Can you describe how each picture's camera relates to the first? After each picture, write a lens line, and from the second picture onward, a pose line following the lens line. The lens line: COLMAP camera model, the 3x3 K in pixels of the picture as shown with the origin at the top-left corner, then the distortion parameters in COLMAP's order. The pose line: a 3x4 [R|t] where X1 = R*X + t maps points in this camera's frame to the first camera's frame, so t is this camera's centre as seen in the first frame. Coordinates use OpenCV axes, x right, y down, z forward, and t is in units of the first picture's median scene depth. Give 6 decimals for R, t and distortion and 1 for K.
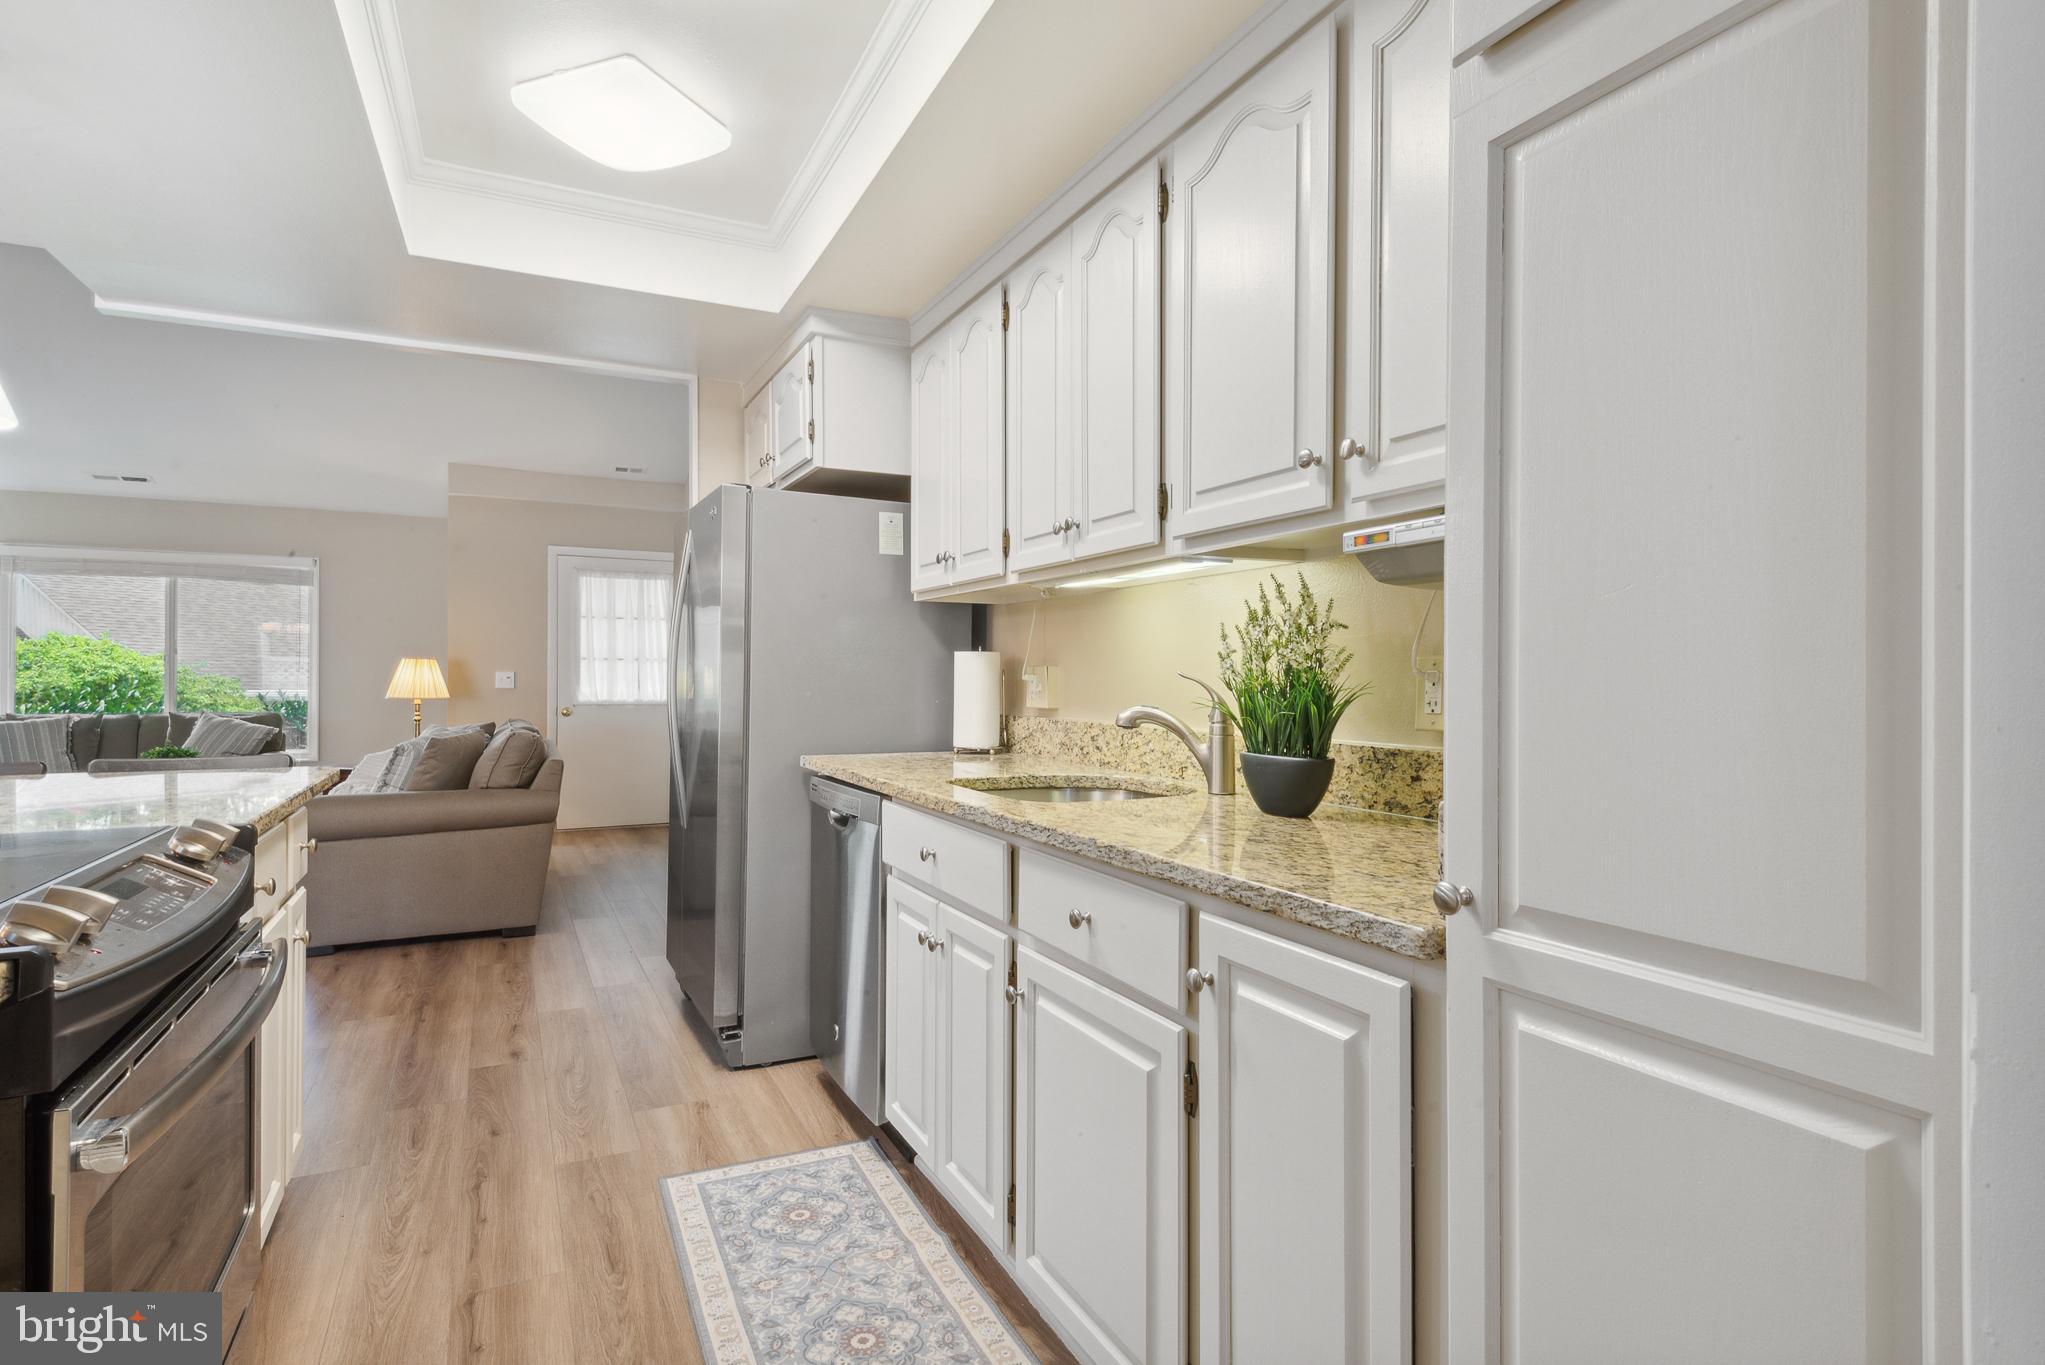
lens RADIAL K [[1041.7, 0, 1022.5], [0, 1041.7, 682.5], [0, 0, 1]] dist [0.000834, -0.009578]
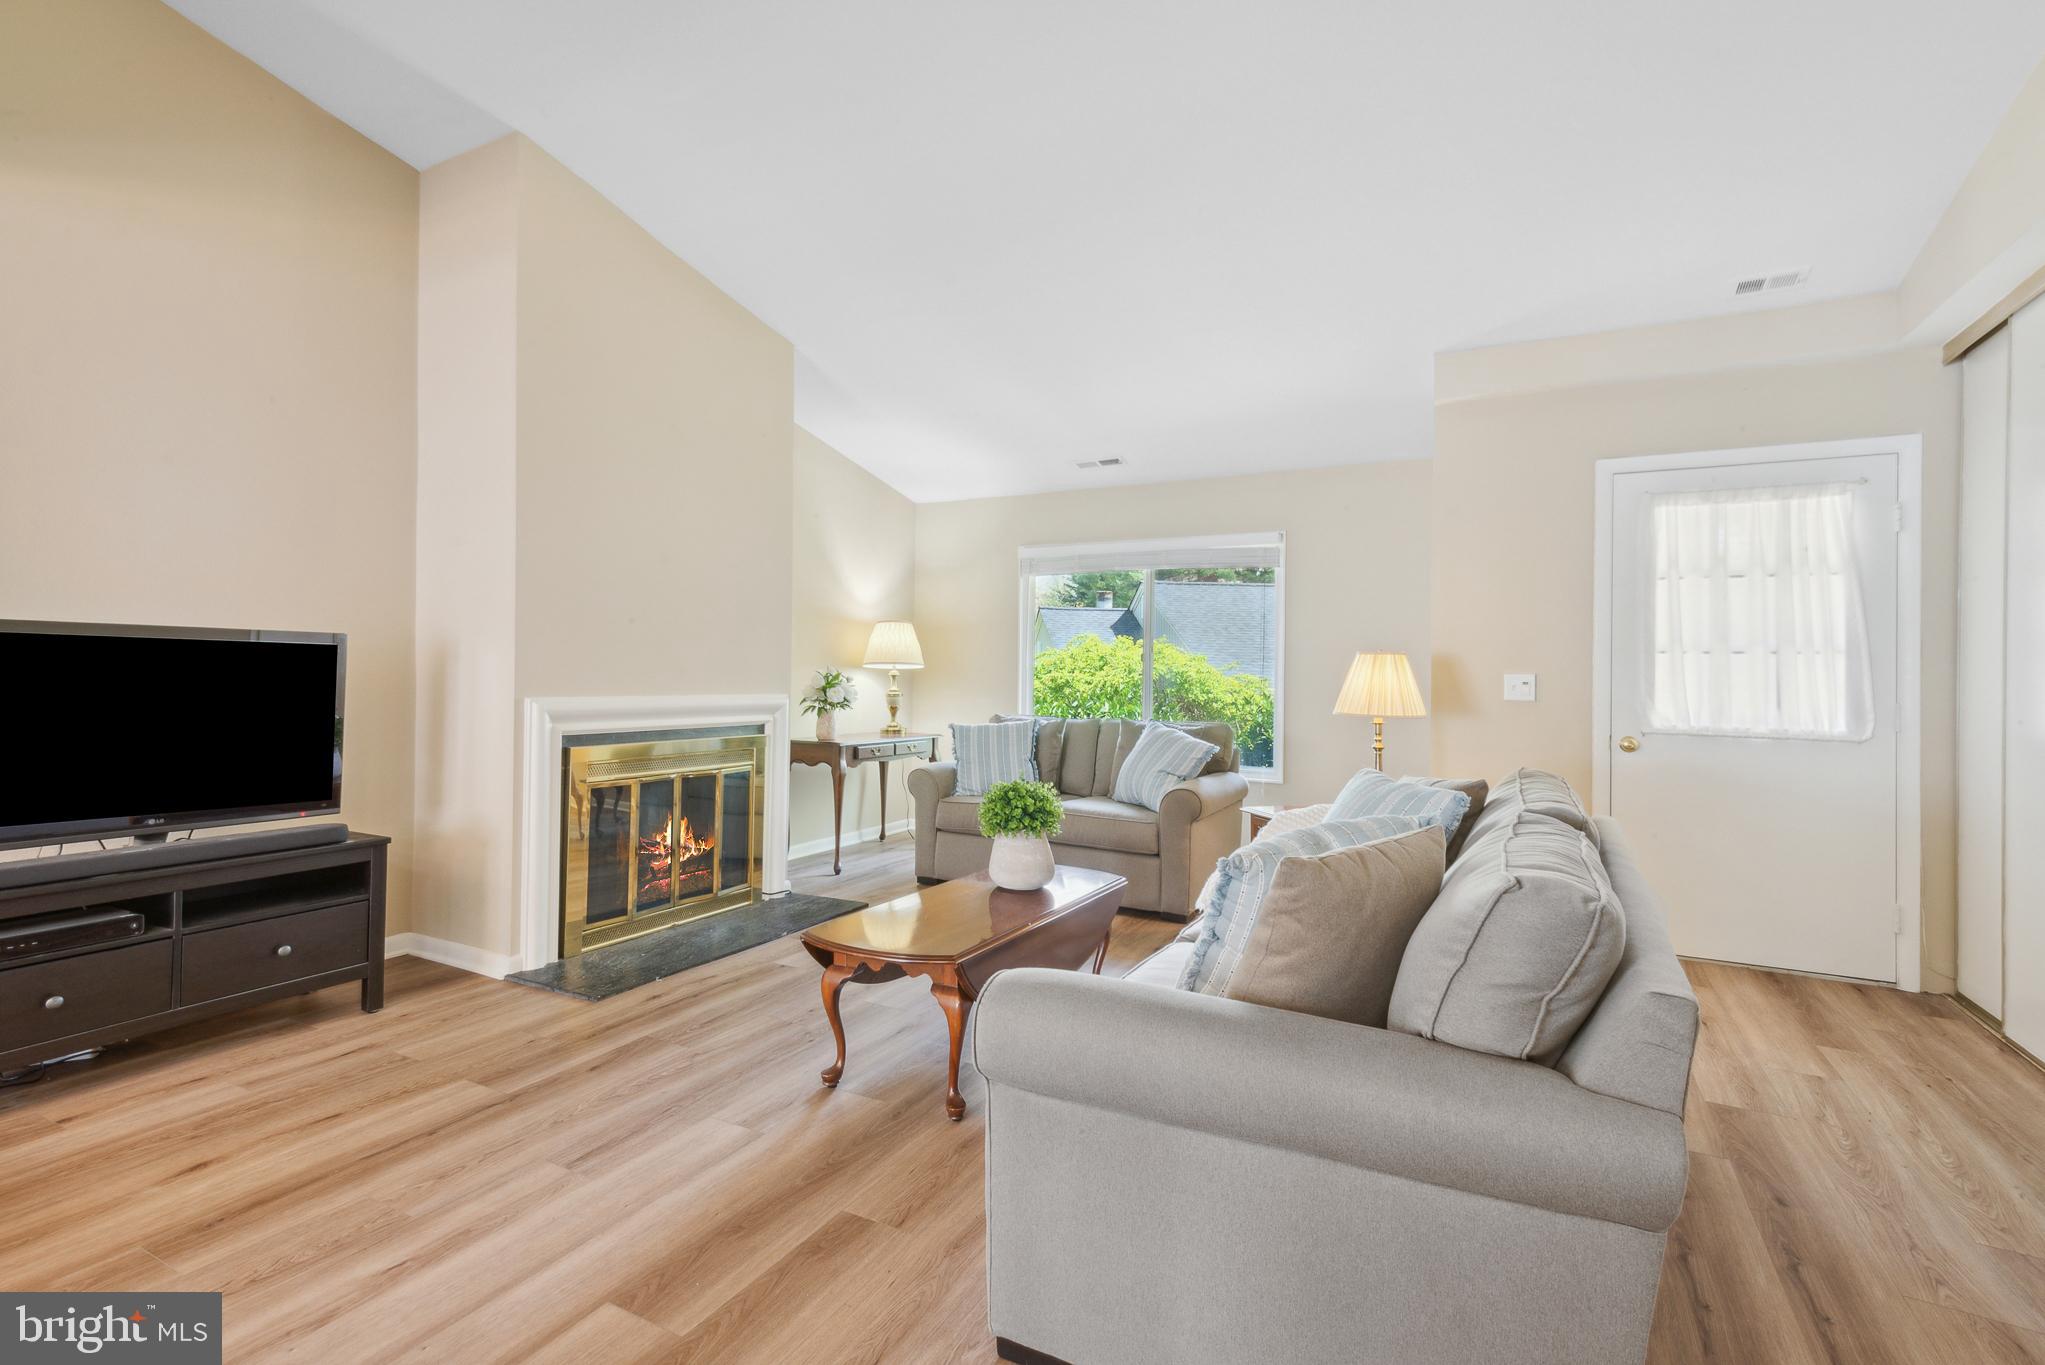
lens RADIAL K [[929.0, 0, 1022.5], [0, 929.0, 682.5], [0, 0, 1]] dist [0.001583, 0.000065]
pose [[0.572180, 0.010505, -0.820061, -0.341044], [-0.009904, 0.999934, 0.005900, -0.008008], [0.820068, 0.004746, 0.572246, 0.707301]]
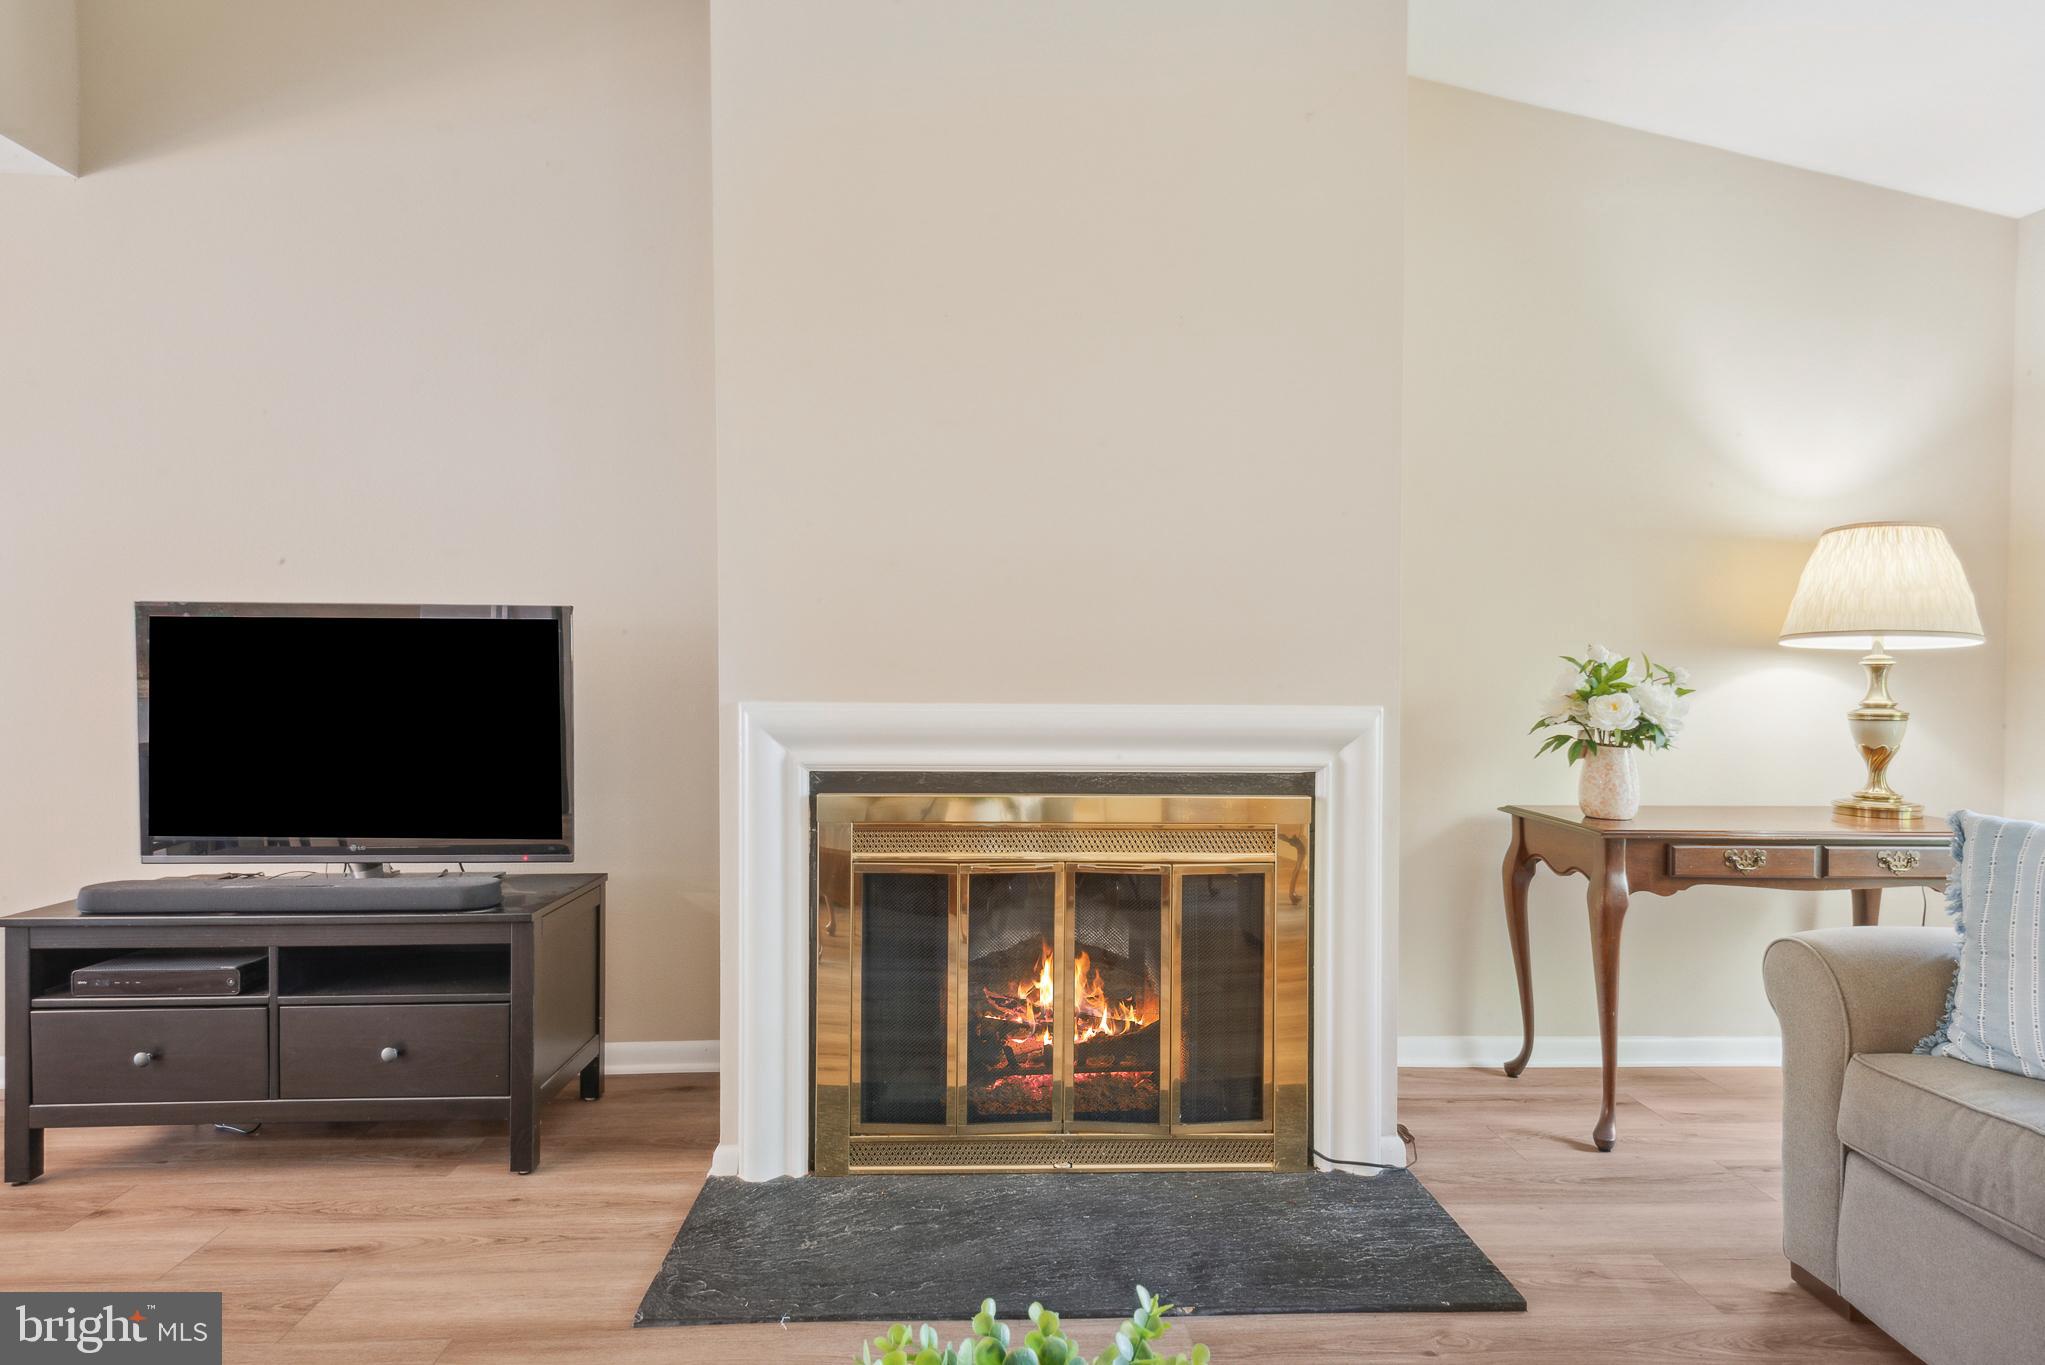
lens RADIAL K [[1070.6, 0, 1022.5], [0, 1070.6, 682.5], [0, 0, 1]] dist [0.041547, -0.023805]
pose [[-0.418030, 0.008130, -0.908397, -0.710513], [-0.007555, 0.999894, 0.012425, -0.004075], [0.908402, 0.012057, -0.417924, 1.060454]]
